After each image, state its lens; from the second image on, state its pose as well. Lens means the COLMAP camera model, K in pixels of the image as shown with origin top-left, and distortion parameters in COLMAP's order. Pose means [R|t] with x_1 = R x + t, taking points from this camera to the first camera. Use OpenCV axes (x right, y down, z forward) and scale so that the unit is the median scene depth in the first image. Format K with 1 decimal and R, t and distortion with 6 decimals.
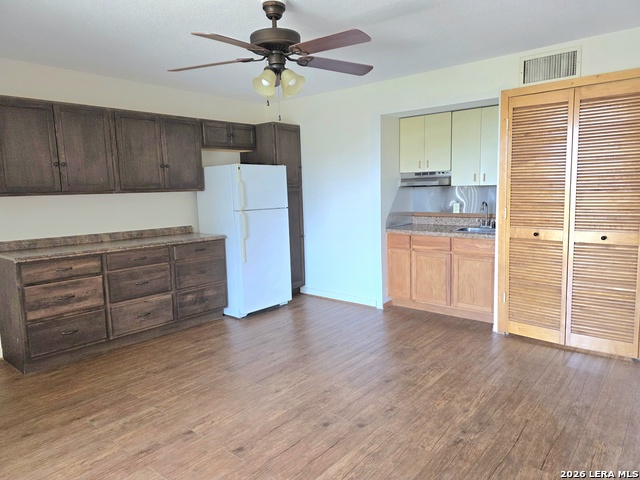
lens RADIAL K [[425.5, 0, 320.0], [0, 425.5, 240.0], [0, 0, 1]] dist [0.049825, -0.035912]
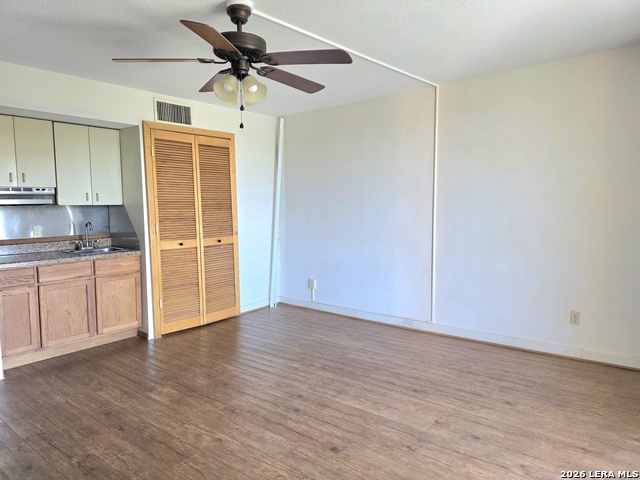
lens RADIAL K [[425.5, 0, 320.0], [0, 425.5, 240.0], [0, 0, 1]] dist [0.049825, -0.035912]
pose [[-0.012536, -0.058689, 0.998198, -0.766830], [0.138680, 0.988526, 0.059862, -0.045579], [-0.990258, 0.139181, -0.004253, 0.633285]]
